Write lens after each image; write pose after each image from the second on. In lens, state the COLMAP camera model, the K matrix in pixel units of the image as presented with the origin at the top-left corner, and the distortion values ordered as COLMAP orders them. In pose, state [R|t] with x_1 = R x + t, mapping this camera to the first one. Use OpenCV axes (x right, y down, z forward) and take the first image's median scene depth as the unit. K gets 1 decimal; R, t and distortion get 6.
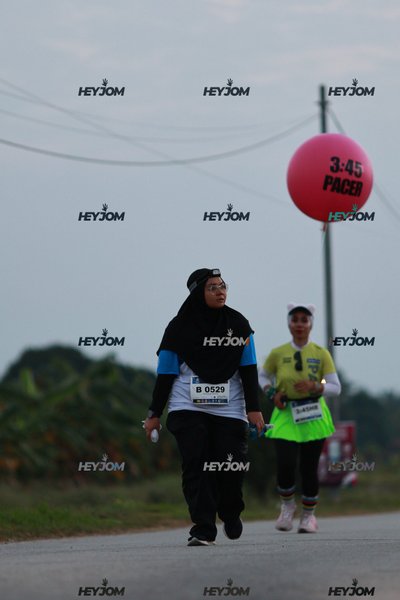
lens RADIAL K [[240.4, 0, 202.4], [0, 240.4, 299.9], [0, 0, 1]] dist [-0.001382, 0.000281]
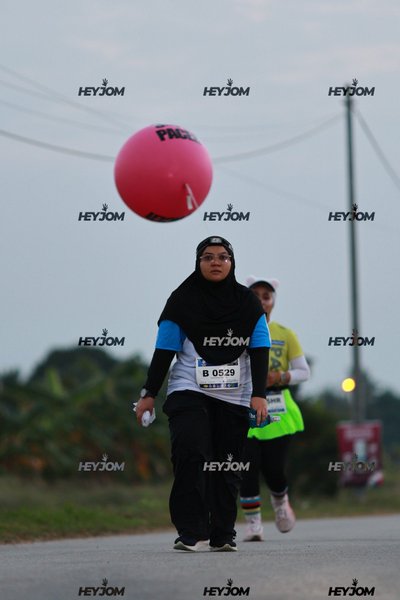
lens RADIAL K [[240.4, 0, 199.5], [0, 240.4, 299.8], [0, 0, 1]] dist [-0.001382, 0.000281]
pose [[1.000000, 0.000026, -0.000603, -0.119293], [-0.000026, 1.000000, -0.000322, 0.000332], [0.000603, 0.000322, 1.000000, -0.000414]]
